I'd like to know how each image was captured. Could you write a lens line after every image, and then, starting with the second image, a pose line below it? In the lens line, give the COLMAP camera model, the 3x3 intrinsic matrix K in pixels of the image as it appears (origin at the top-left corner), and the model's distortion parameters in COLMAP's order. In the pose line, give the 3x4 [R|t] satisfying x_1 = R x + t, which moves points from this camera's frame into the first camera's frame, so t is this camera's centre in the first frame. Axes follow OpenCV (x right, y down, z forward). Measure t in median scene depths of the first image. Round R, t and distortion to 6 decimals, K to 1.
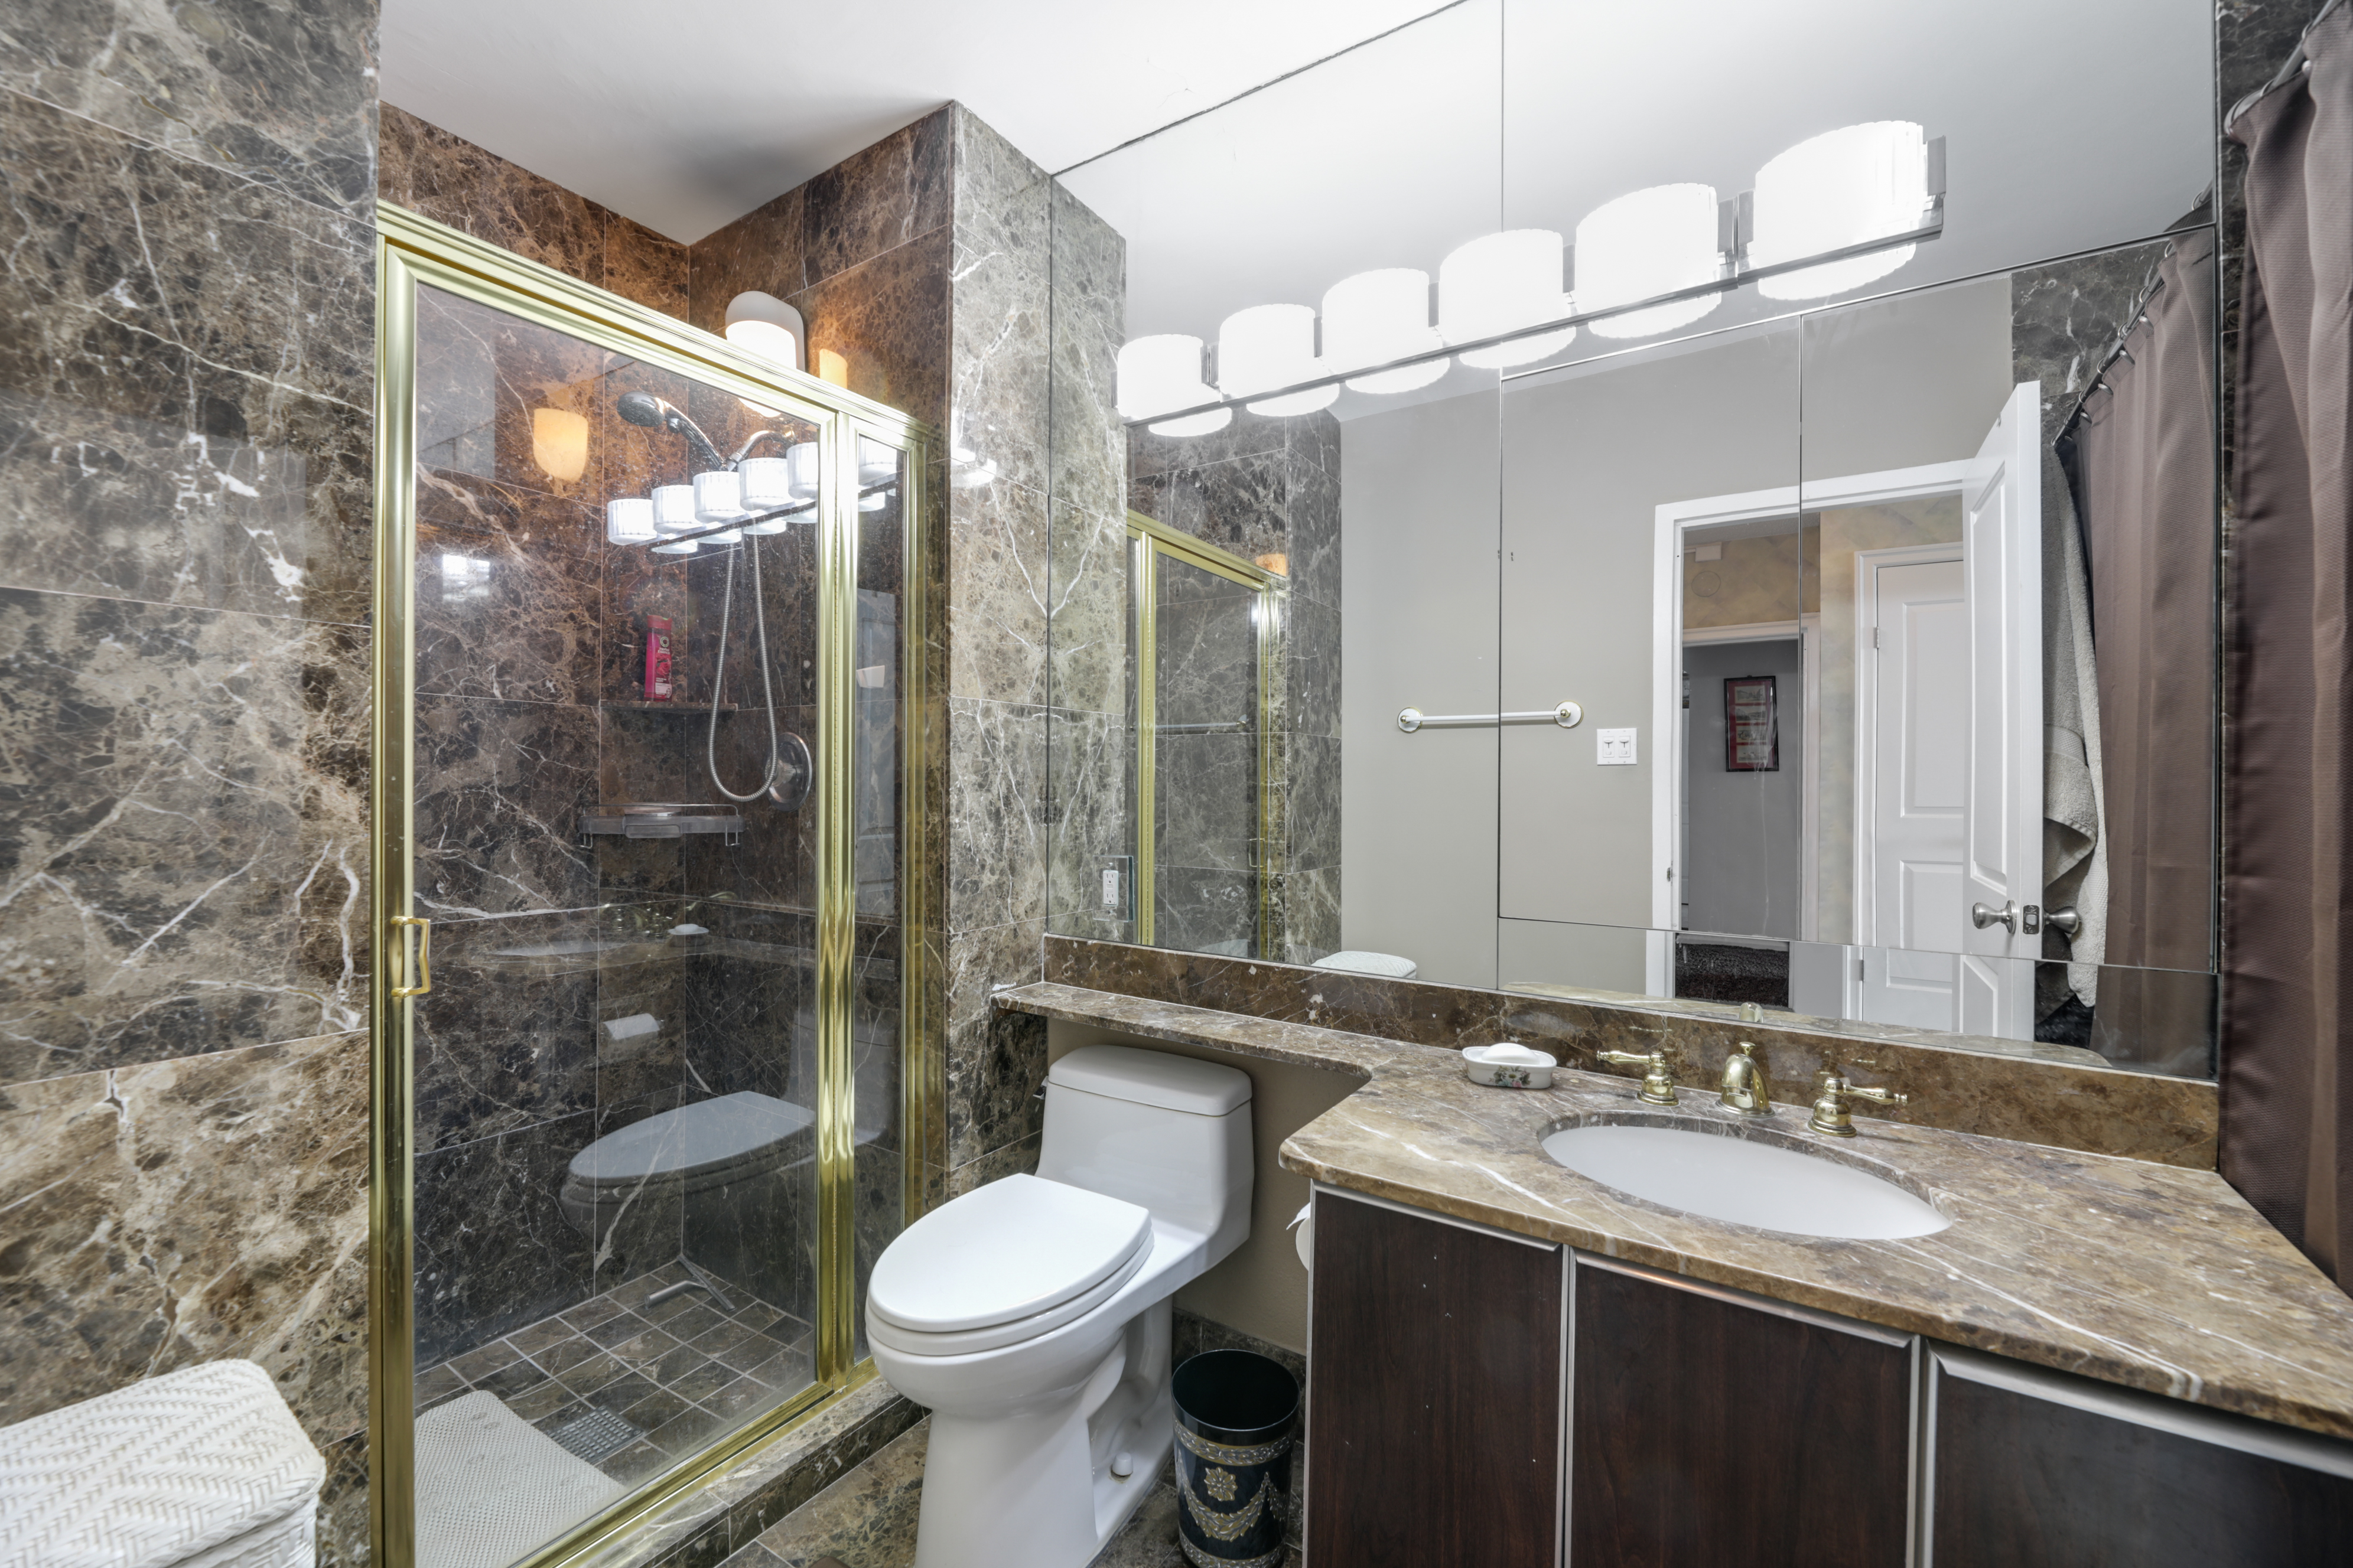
lens RADIAL K [[949.1, 0, 1192.2], [0, 949.1, 795.0], [0, 0, 1]] dist [0.002440, -0.003224]
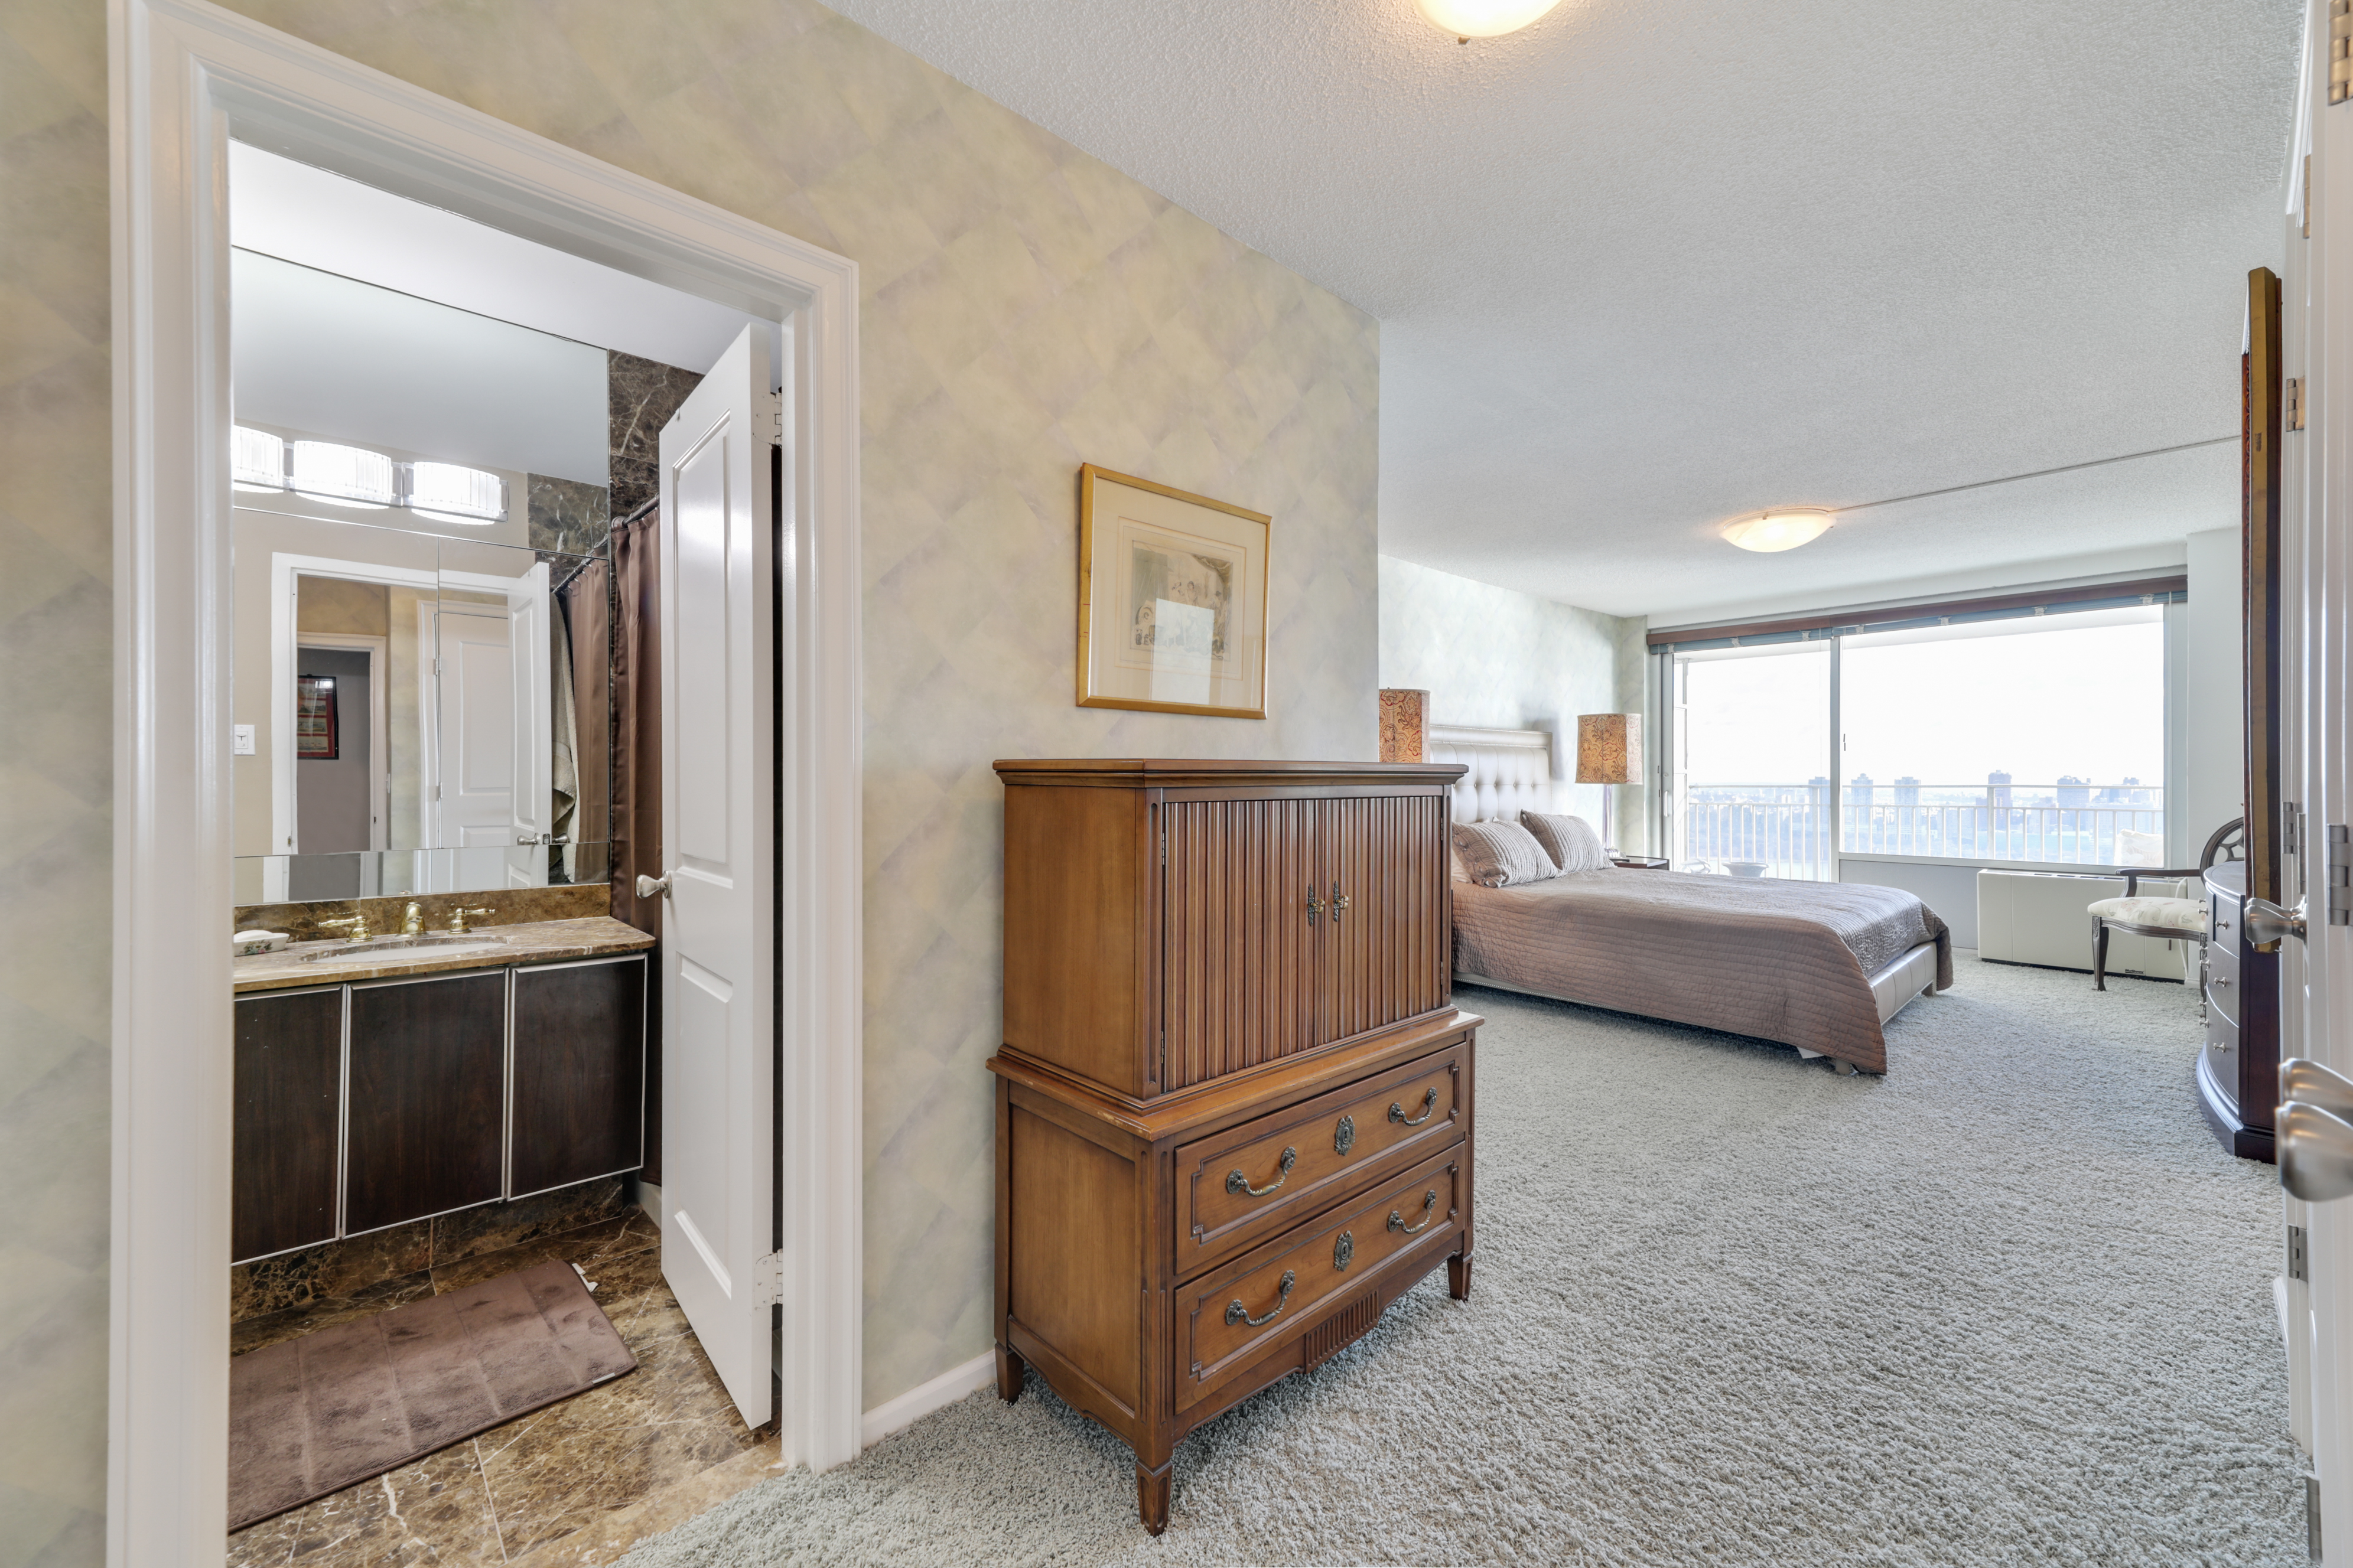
lens RADIAL K [[892.9, 0, 1181.7], [0, 892.9, 774.1], [0, 0, 1]] dist [-0.000907, -0.000561]
pose [[0.229942, -0.001747, 0.973203, -0.832544], [0.009977, 0.999950, -0.000562, 0.012199], [-0.973153, 0.009839, 0.229948, -0.961304]]
